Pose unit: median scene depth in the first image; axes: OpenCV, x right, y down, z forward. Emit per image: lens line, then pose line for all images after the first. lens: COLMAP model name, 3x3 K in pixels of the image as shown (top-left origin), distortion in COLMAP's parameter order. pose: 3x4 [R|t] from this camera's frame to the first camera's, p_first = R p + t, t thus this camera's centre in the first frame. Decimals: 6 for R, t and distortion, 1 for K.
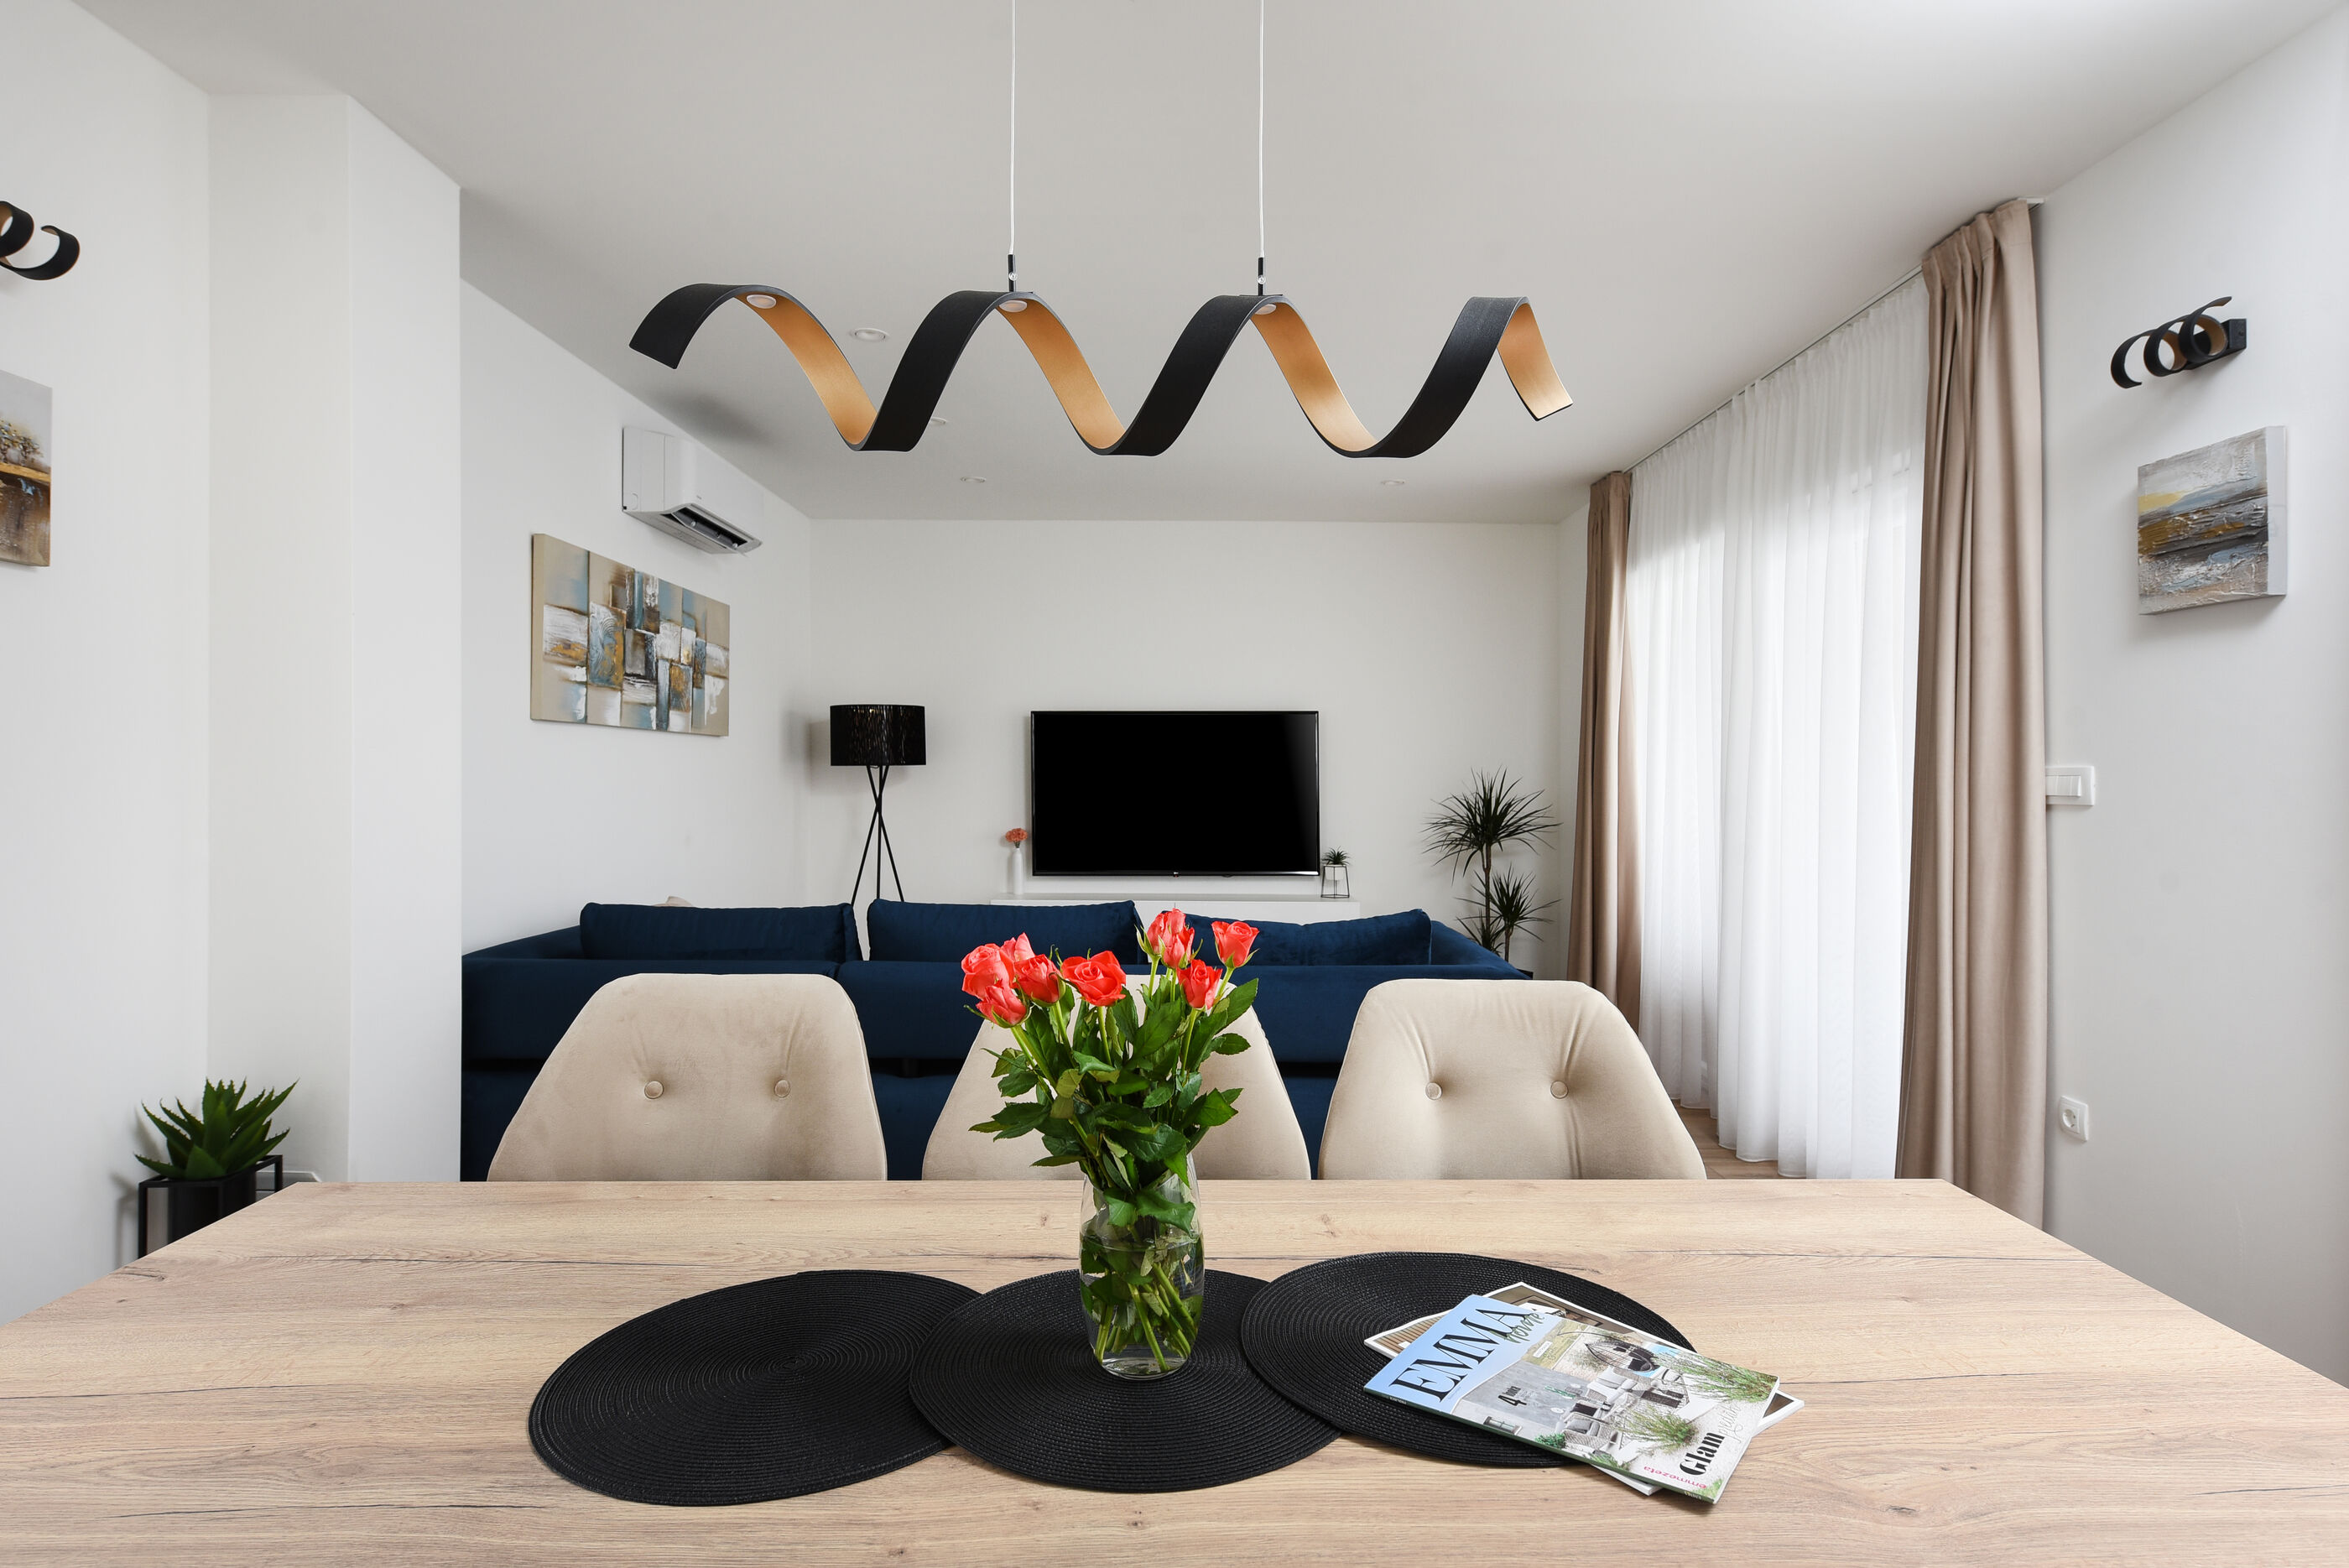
lens RADIAL K [[1232.4, 0, 1174.5], [0, 1232.4, 784.0], [0, 0, 1]] dist [0.001019, 0.000073]
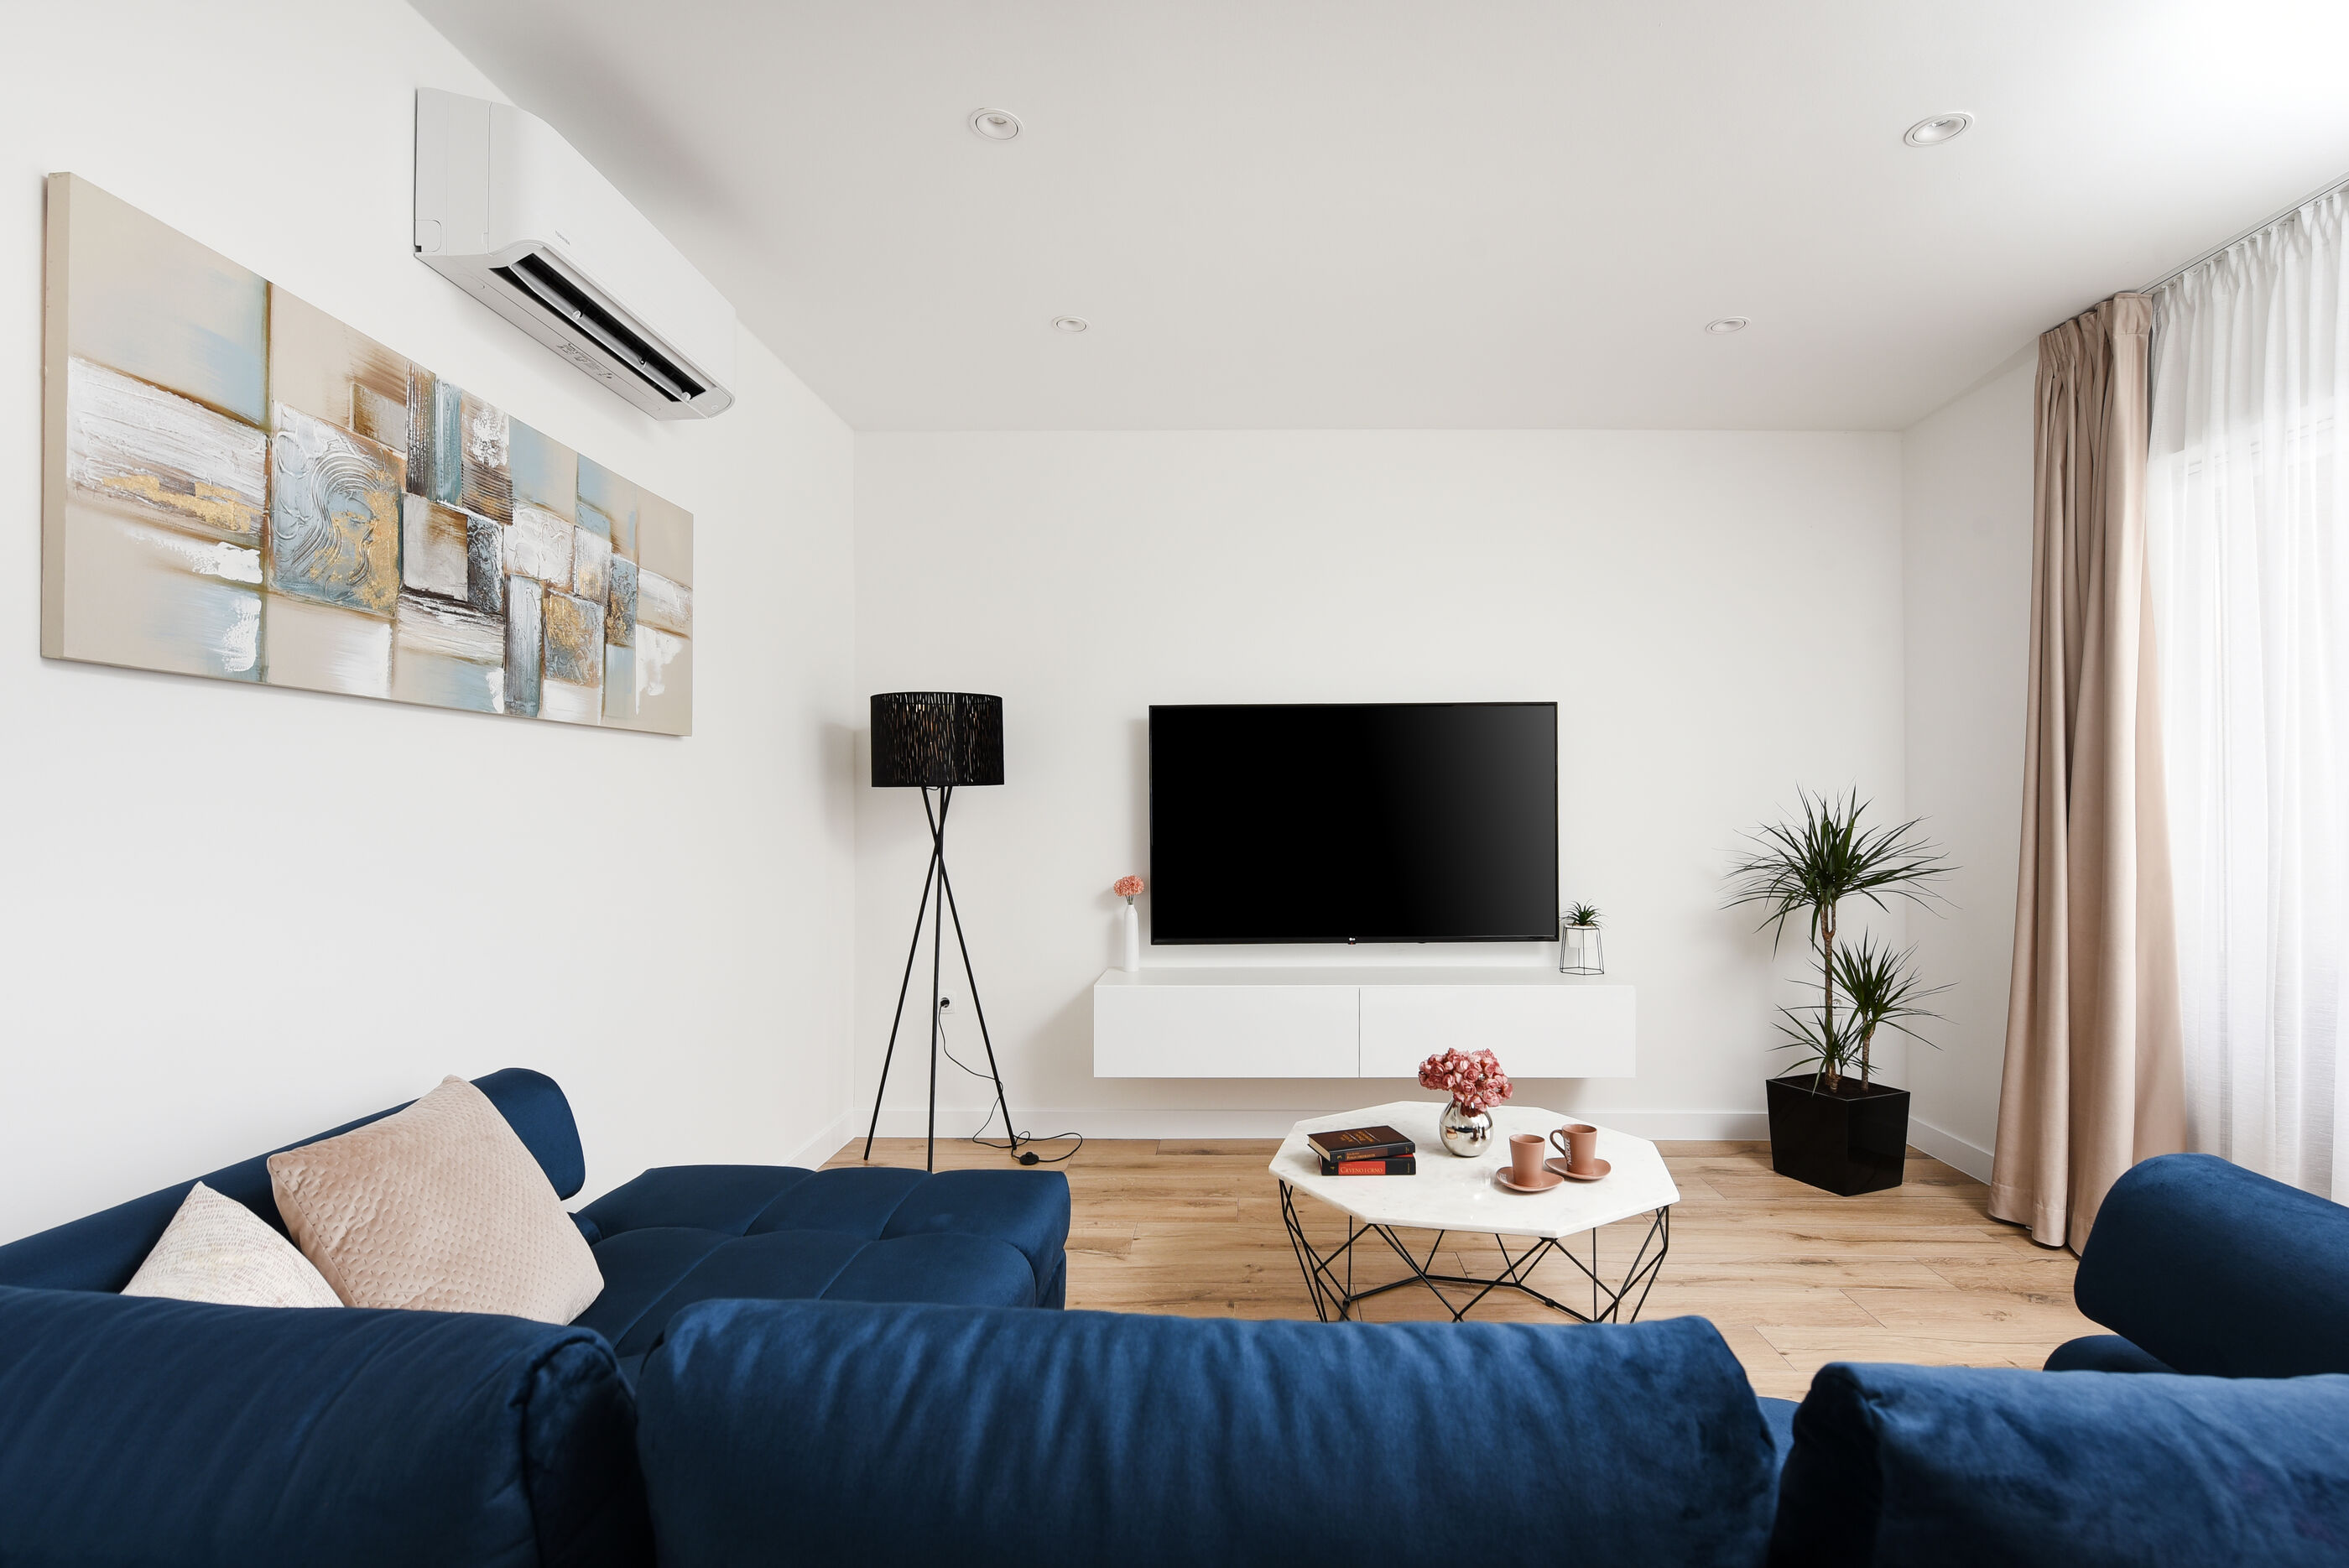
lens RADIAL K [[1115.1, 0, 1174.5], [0, 1115.1, 784.0], [0, 0, 1]] dist [-0.002405, -0.000755]
pose [[0.999658, -0.003947, -0.025850, -0.132778], [0.003445, 0.999805, -0.019433, -0.004977], [0.025921, 0.019337, 0.999477, 0.548721]]
